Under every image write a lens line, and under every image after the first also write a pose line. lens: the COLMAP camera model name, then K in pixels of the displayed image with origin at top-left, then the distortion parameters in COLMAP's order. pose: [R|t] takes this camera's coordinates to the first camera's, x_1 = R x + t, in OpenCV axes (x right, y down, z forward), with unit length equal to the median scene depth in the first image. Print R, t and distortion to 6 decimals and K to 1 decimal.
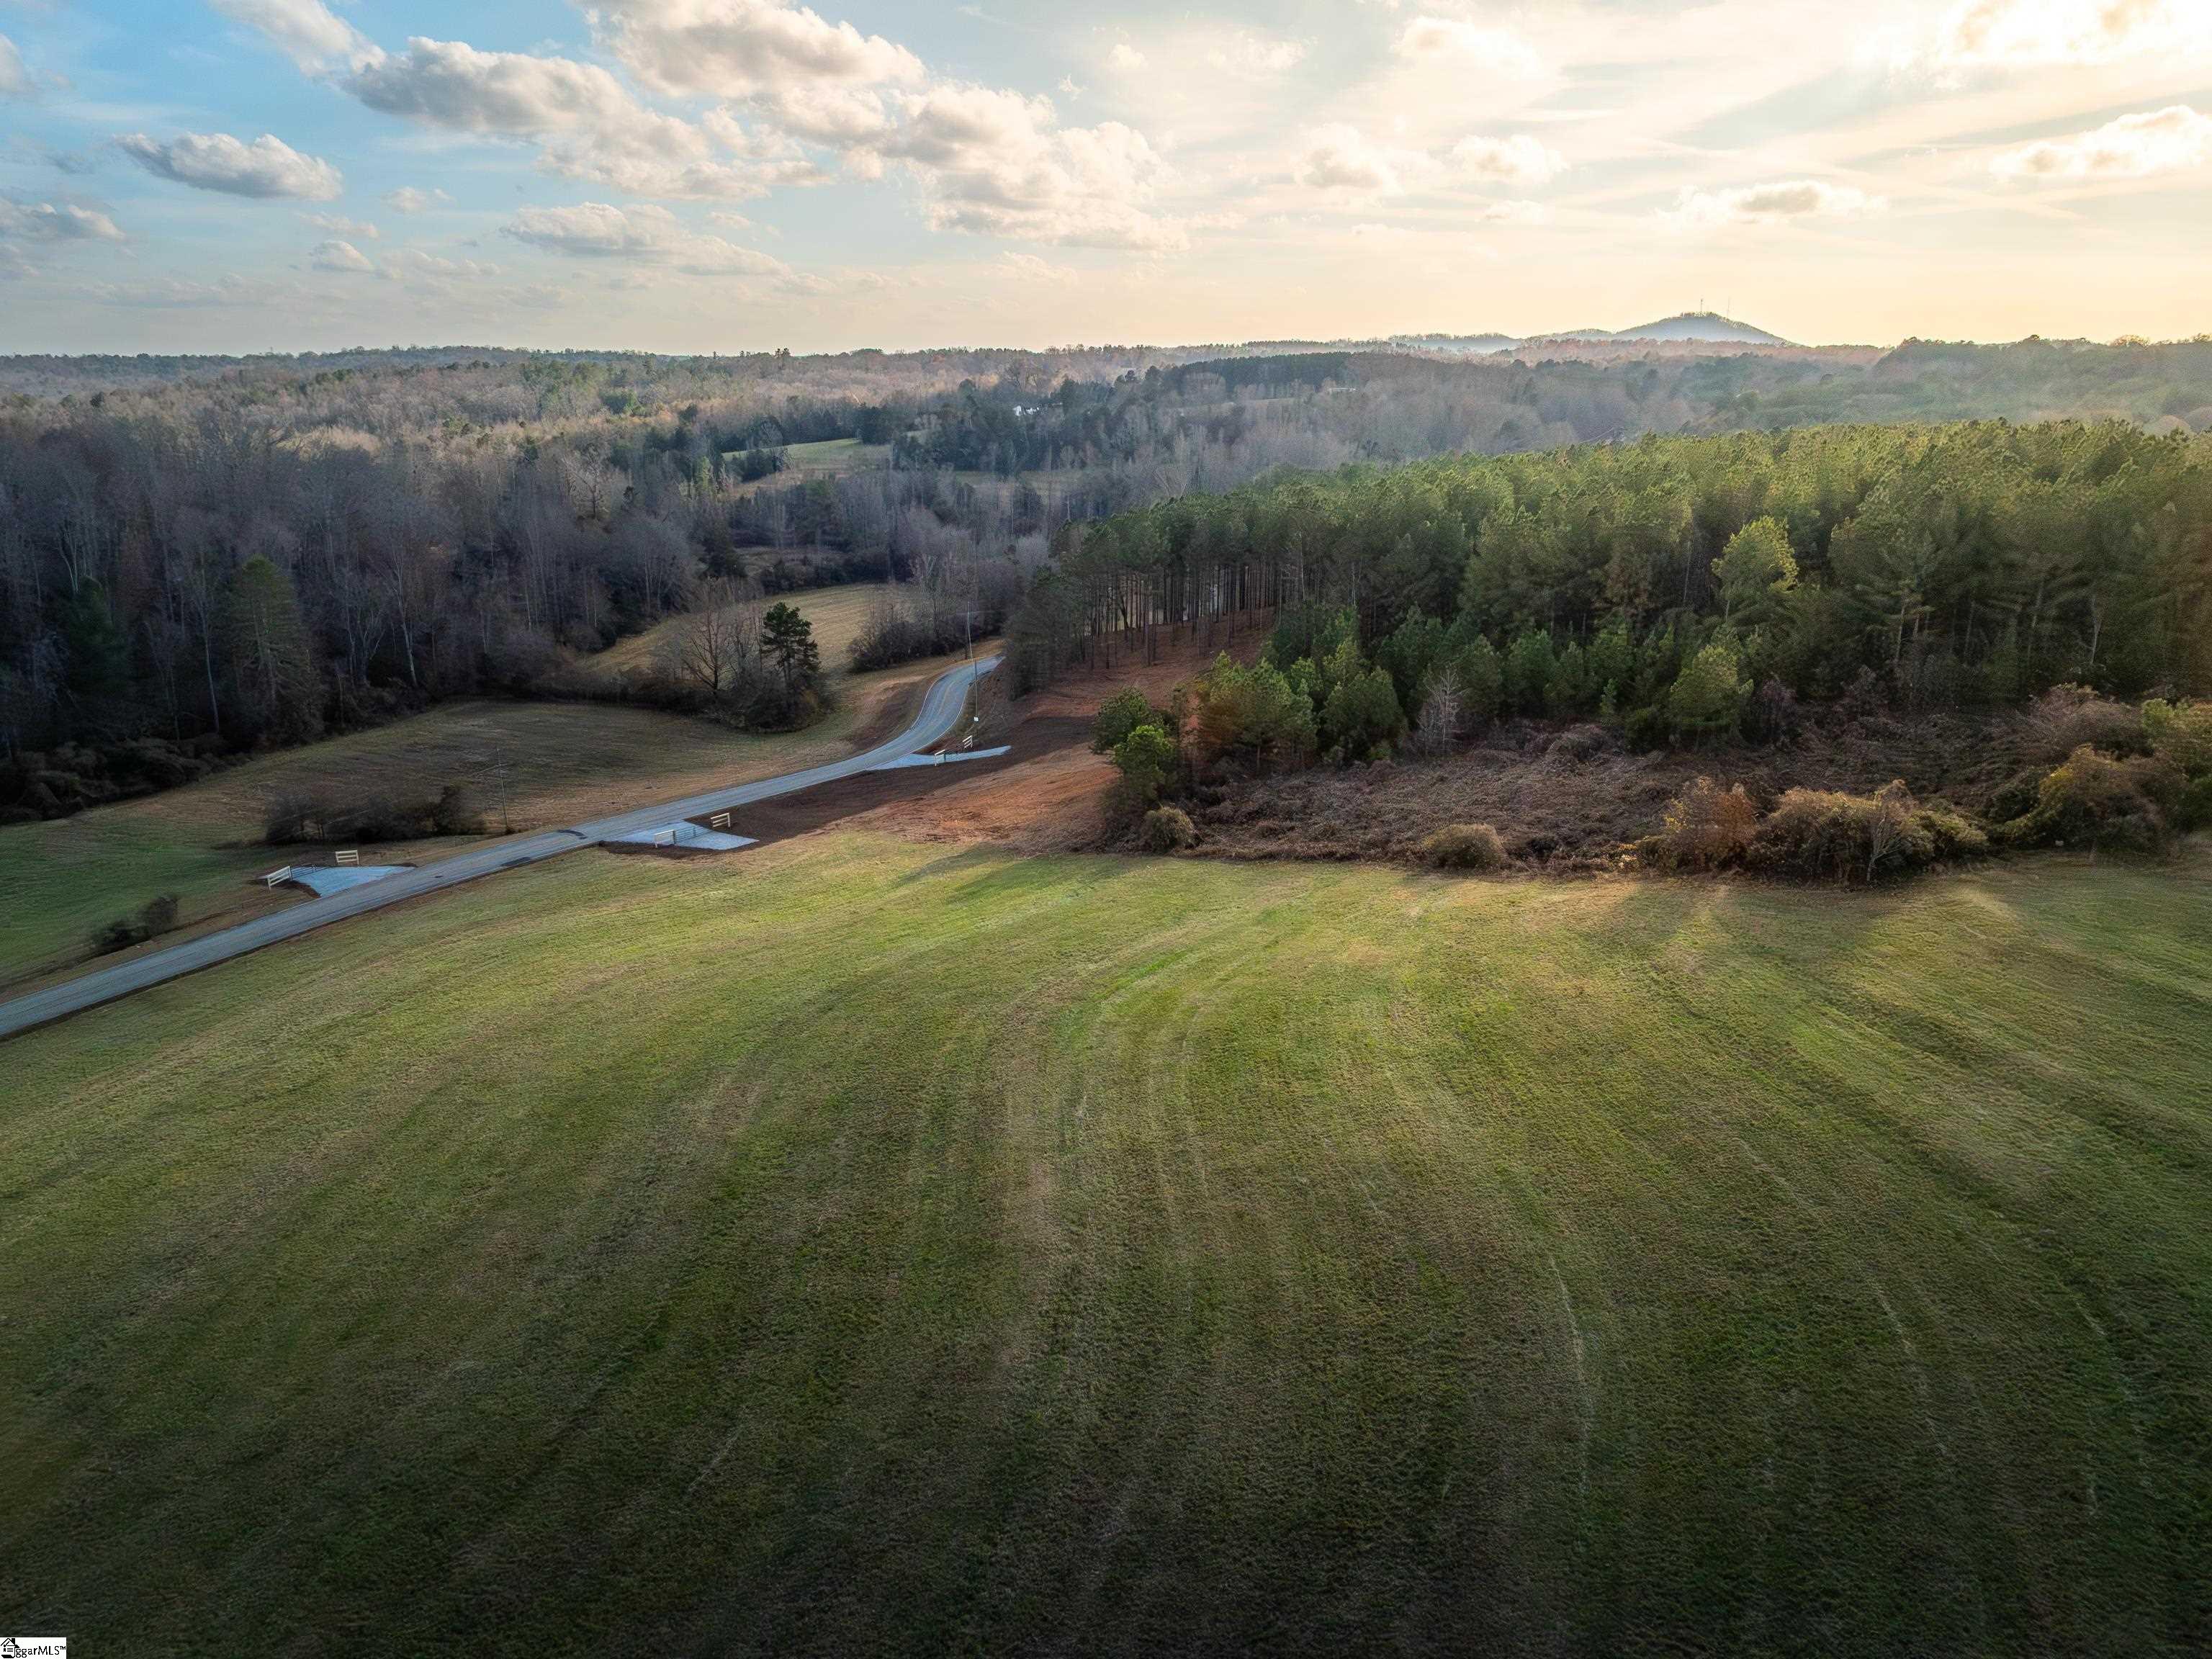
lens RADIAL K [[1567.1, 0, 1103.1], [0, 1567.1, 772.7], [0, 0, 1]] dist [-0.033355, -0.001025]
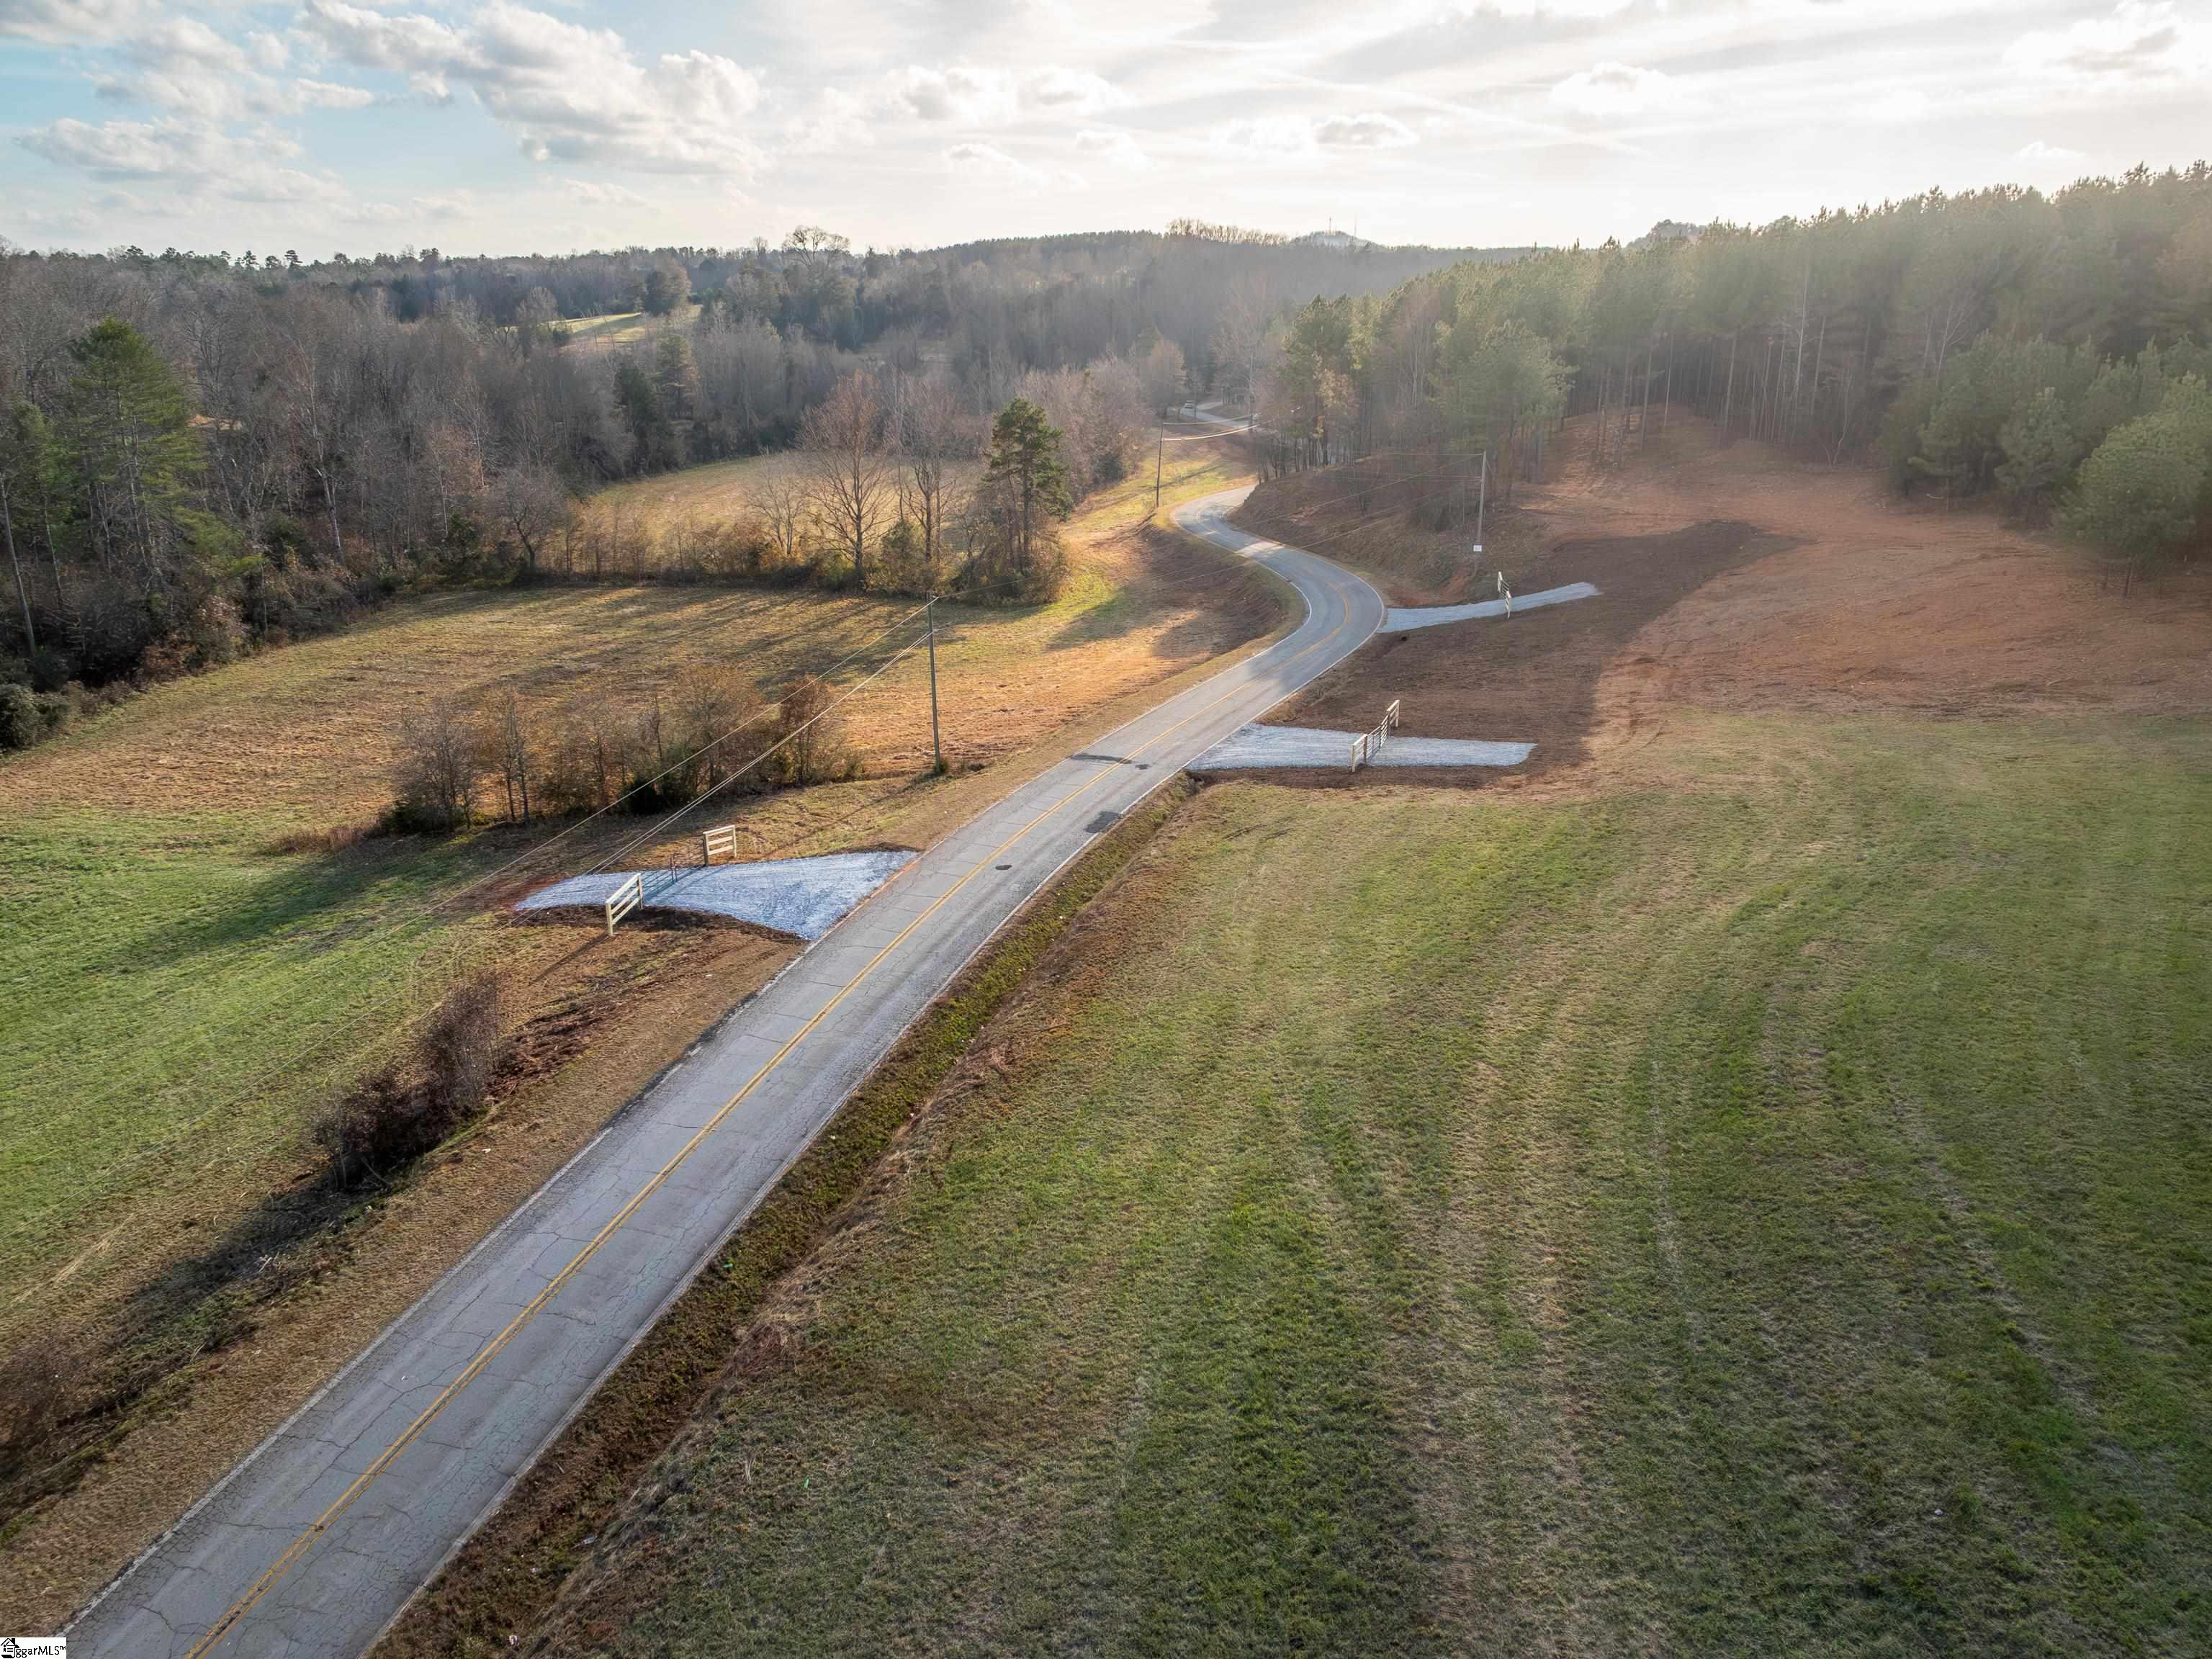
lens RADIAL K [[1542.5, 0, 1106.0], [0, 1542.5, 829.5], [0, 0, 1]] dist [-0.012603, -0.003153]
pose [[0.972763, -0.078547, 0.218088, -0.476959], [0.061507, 0.994577, 0.083864, 0.020963], [-0.223492, -0.068166, 0.972319, 0.555101]]
